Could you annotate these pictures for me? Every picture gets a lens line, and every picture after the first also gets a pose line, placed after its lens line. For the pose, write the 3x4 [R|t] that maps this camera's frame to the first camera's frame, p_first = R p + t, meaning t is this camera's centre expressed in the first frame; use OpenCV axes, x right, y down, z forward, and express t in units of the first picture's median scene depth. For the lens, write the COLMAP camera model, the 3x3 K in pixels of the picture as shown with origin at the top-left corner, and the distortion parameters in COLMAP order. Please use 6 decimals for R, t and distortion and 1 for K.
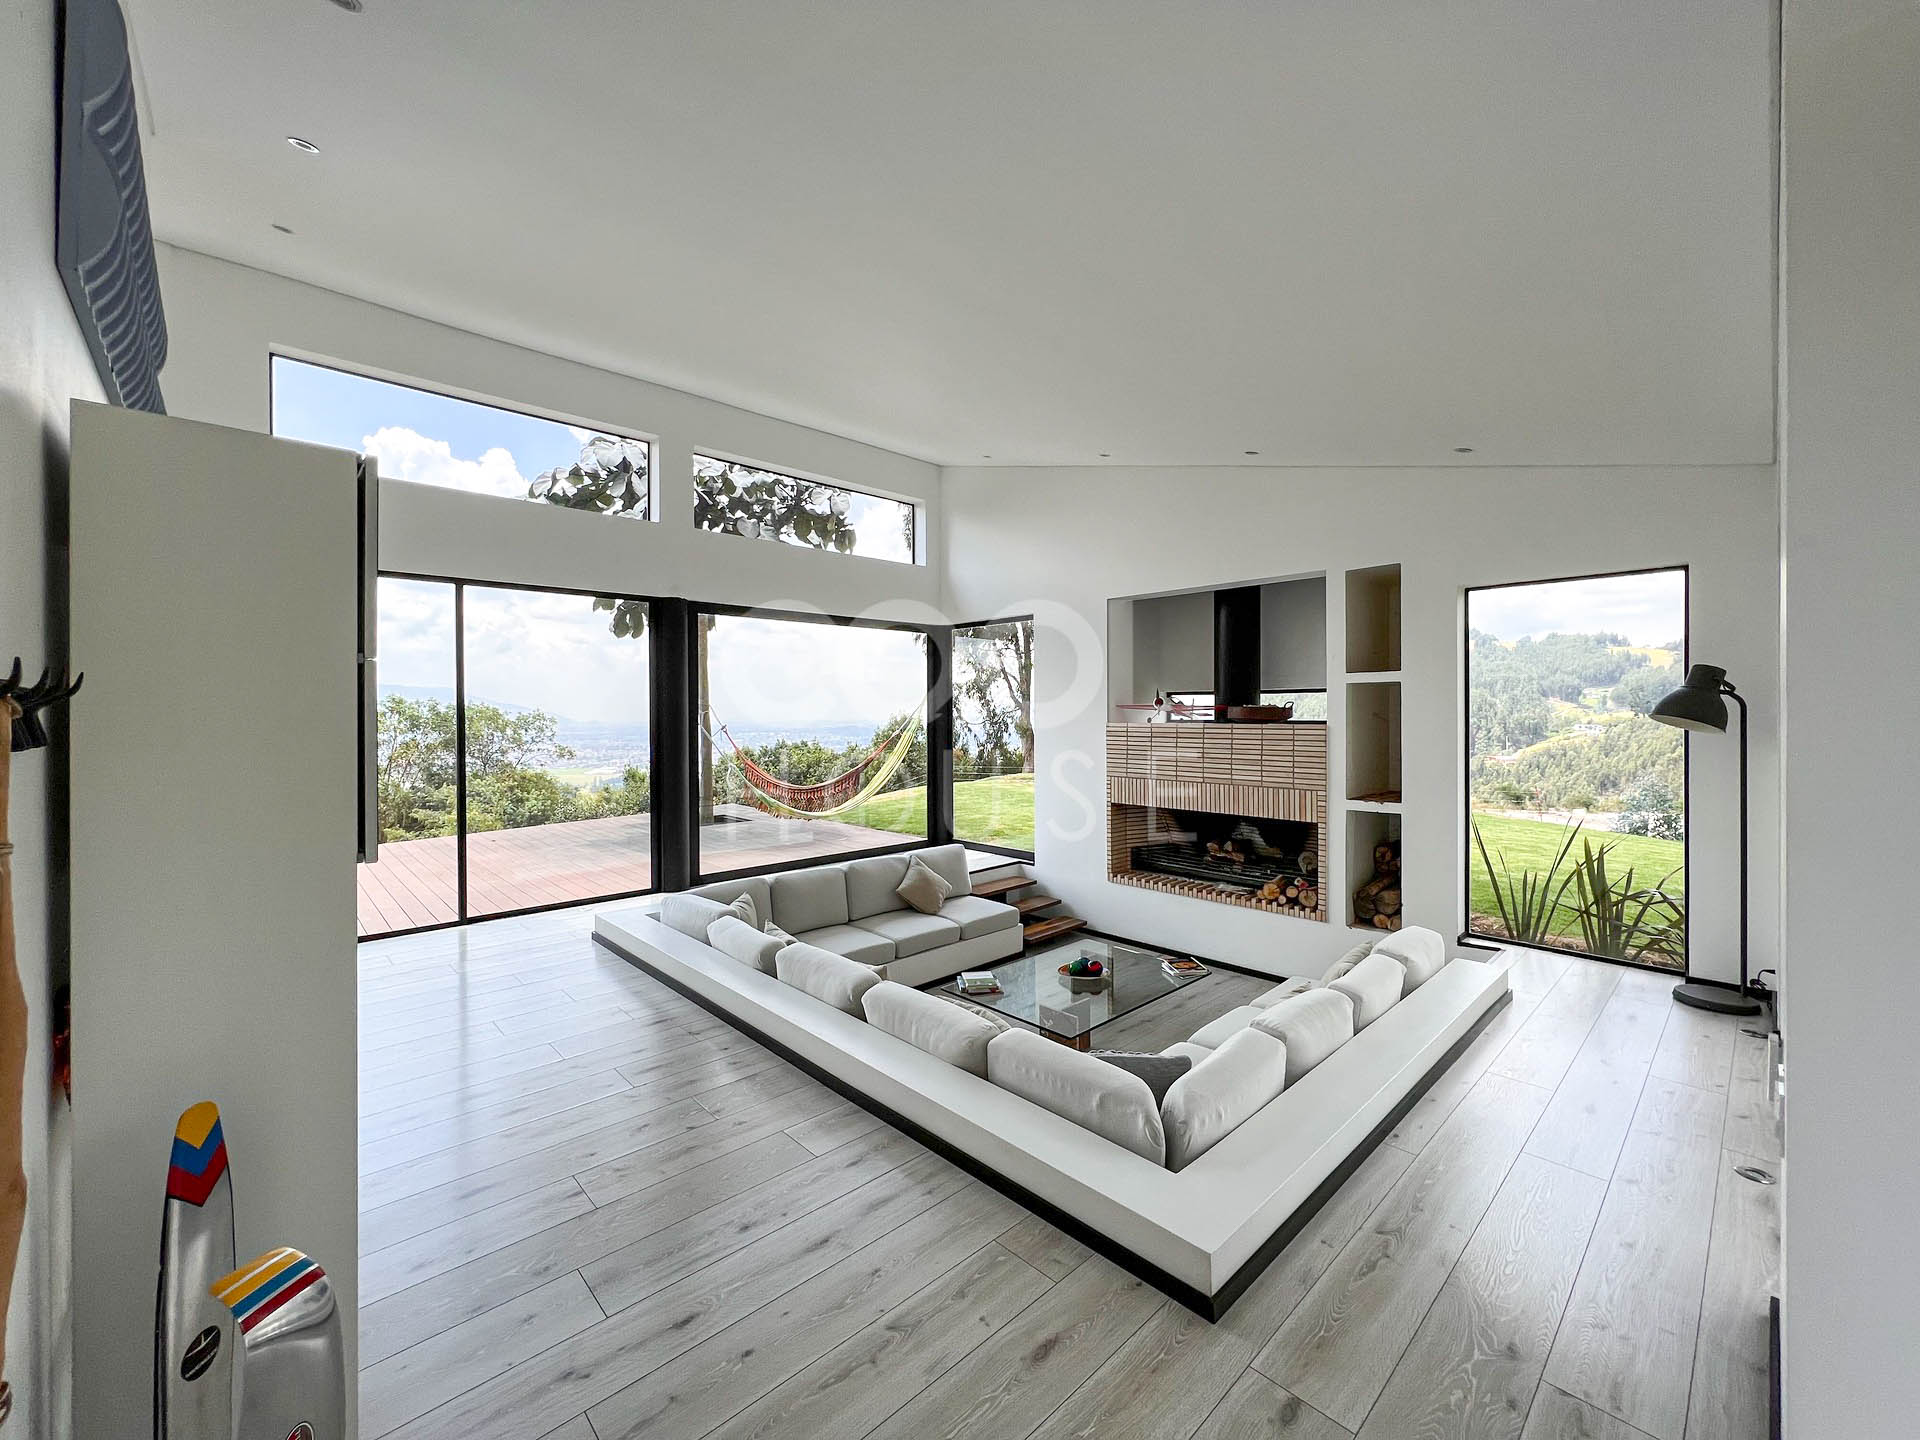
lens RADIAL K [[776.4, 0, 946.7], [0, 776.4, 711.8], [0, 0, 1]] dist [0.000939, 0.000035]
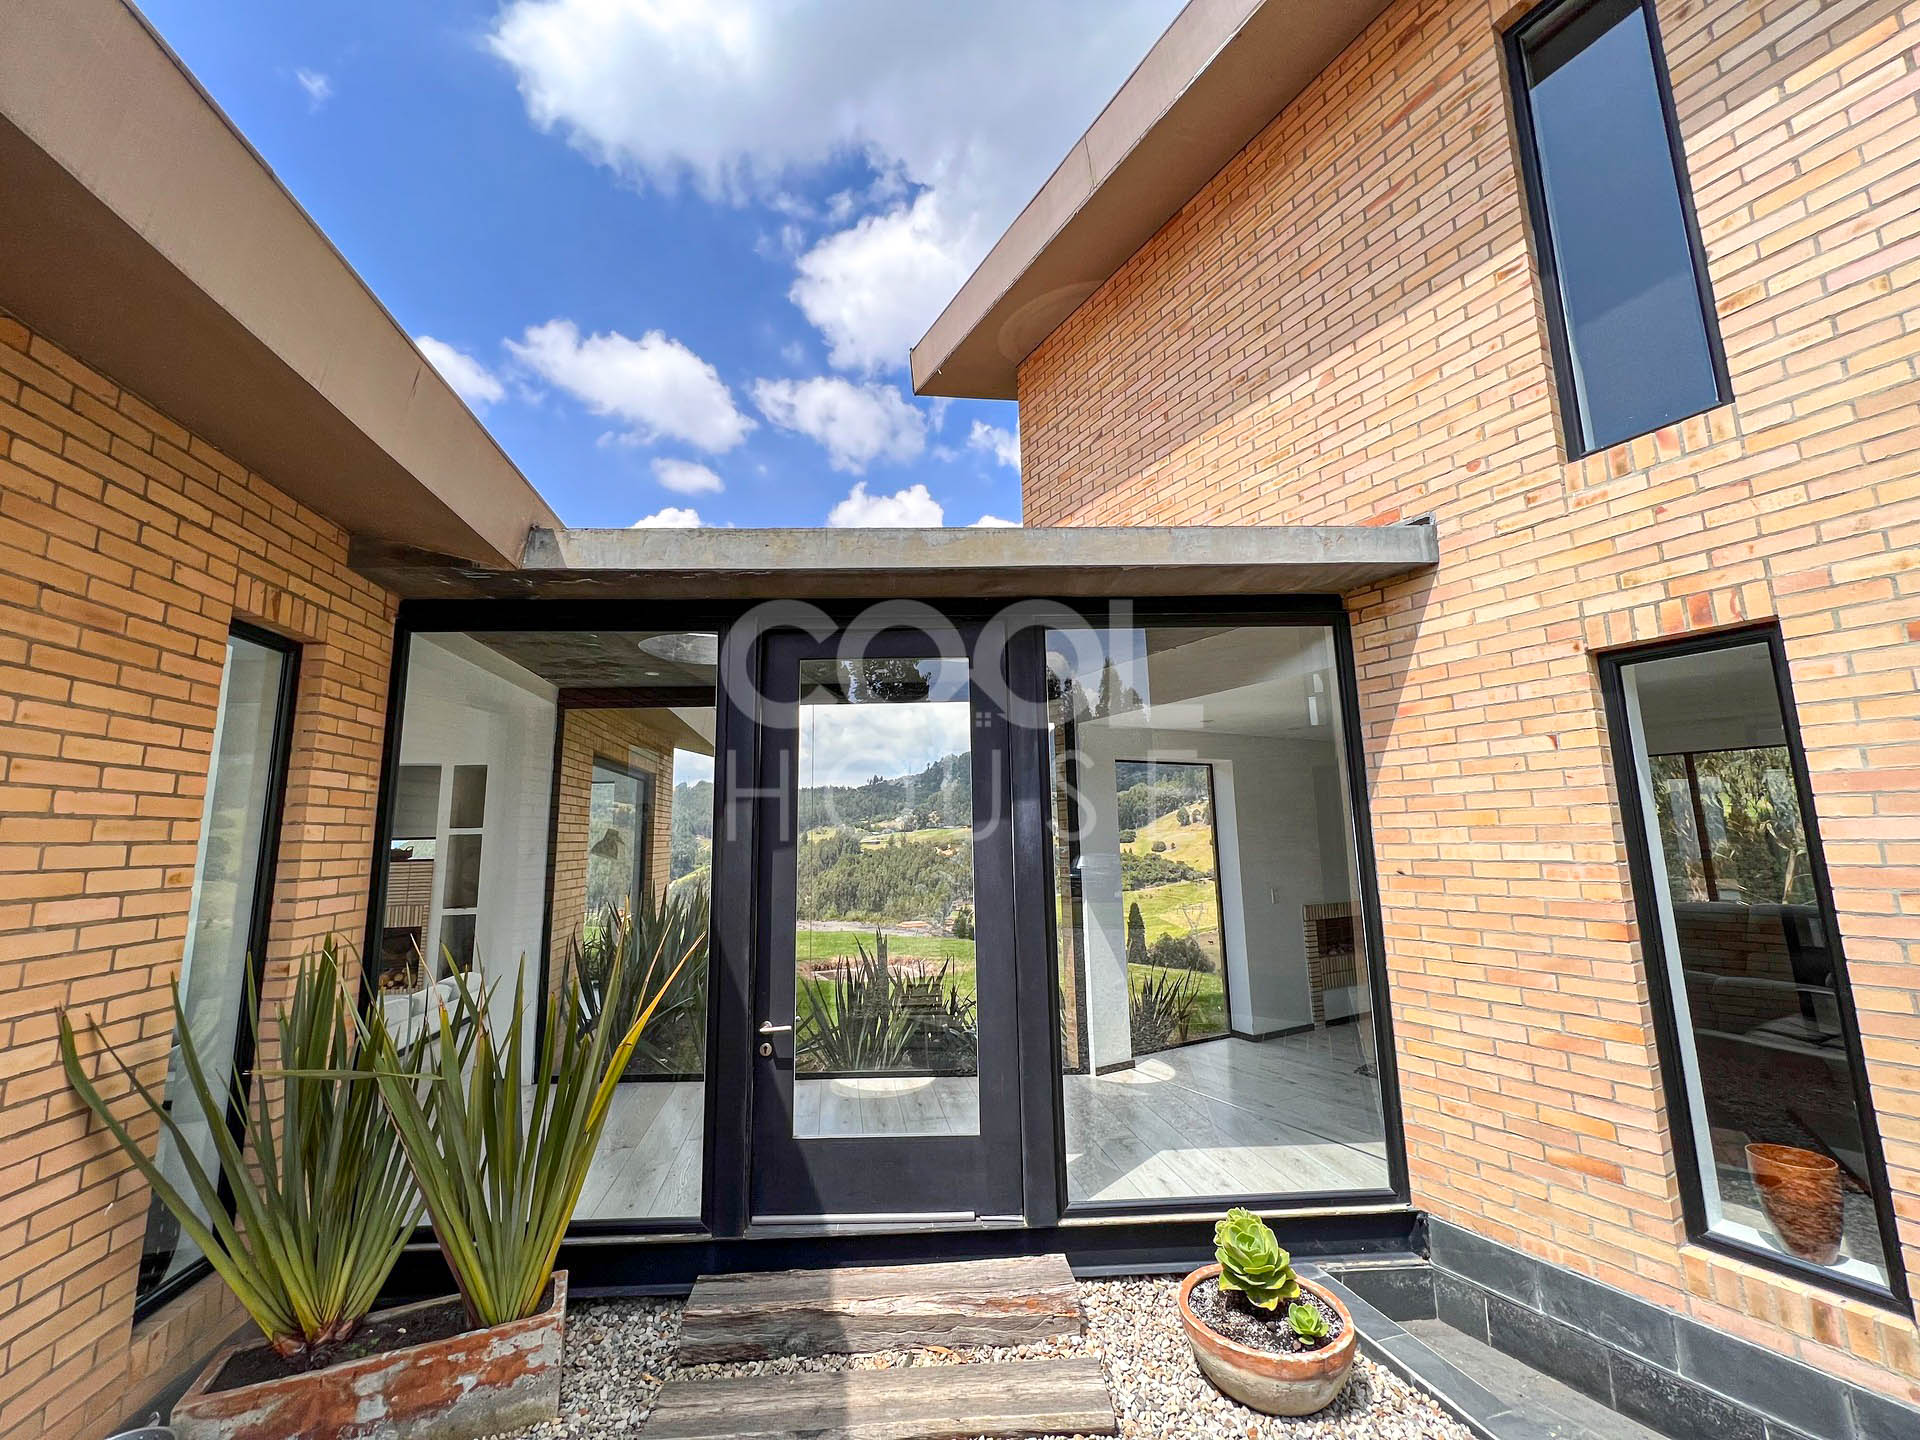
lens RADIAL K [[776.4, 0, 955.0], [0, 776.4, 718.0], [0, 0, 1]] dist [0.000939, 0.000035]
pose [[0.560400, 0.120332, 0.819434, -0.240056], [0.018980, 0.987263, -0.157957, -0.001417], [-0.828005, 0.104072, 0.550978, -0.764677]]
